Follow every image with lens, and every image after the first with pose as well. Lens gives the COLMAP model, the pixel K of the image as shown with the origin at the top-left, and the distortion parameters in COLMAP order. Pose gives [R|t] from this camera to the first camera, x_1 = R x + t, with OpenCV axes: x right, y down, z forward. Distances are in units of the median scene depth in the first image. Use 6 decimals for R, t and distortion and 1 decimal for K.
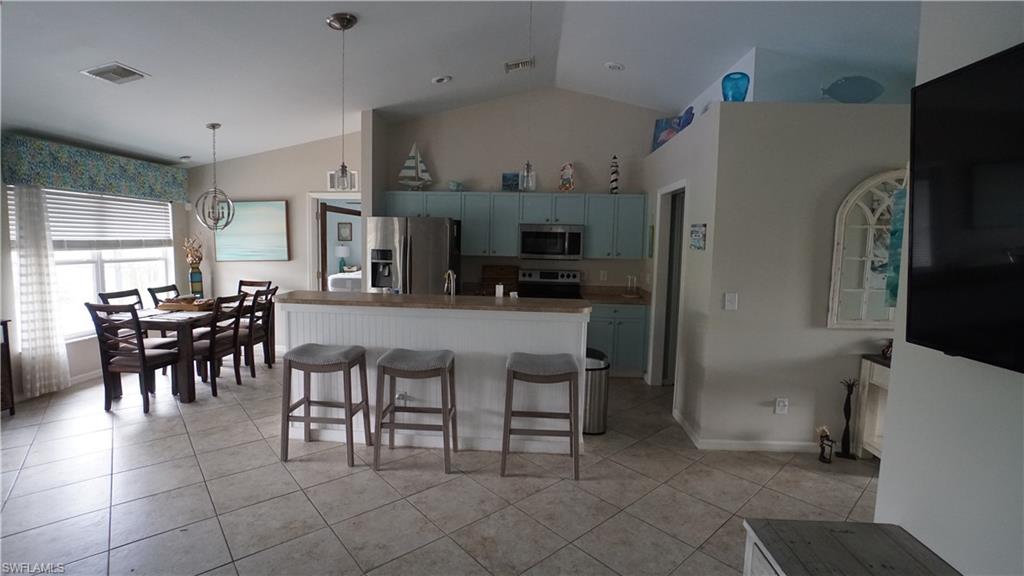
lens RADIAL K [[456.4, 0, 507.5], [0, 456.4, 280.5], [0, 0, 1]] dist [-0.063552, 0.024028]
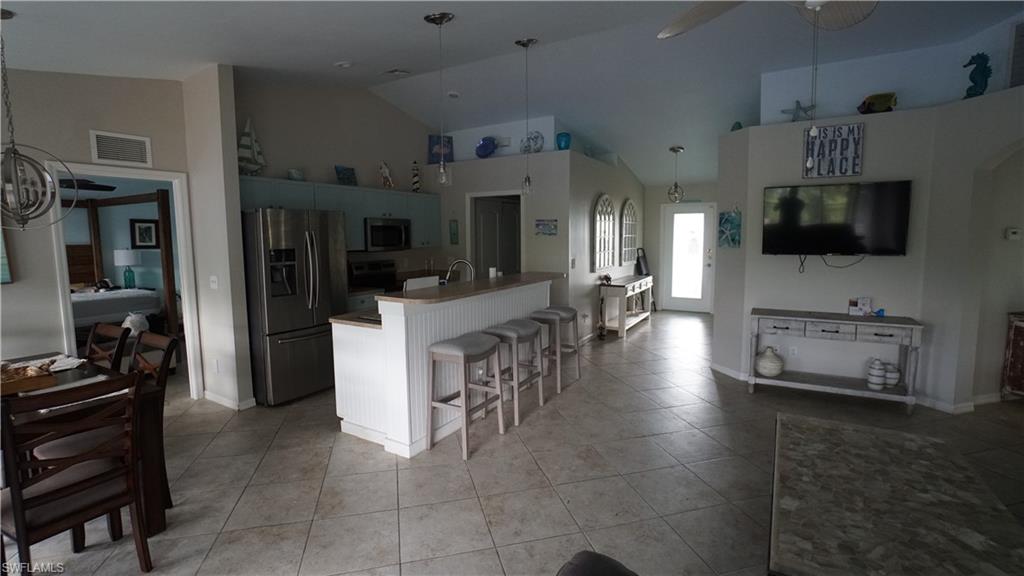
lens RADIAL K [[456.4, 0, 507.5], [0, 456.4, 280.5], [0, 0, 1]] dist [-0.063552, 0.024028]
pose [[0.453175, -0.114530, 0.884033, -0.904931], [0.098645, 0.992064, 0.077958, -0.039544], [-0.885946, 0.051877, 0.460877, 0.306218]]
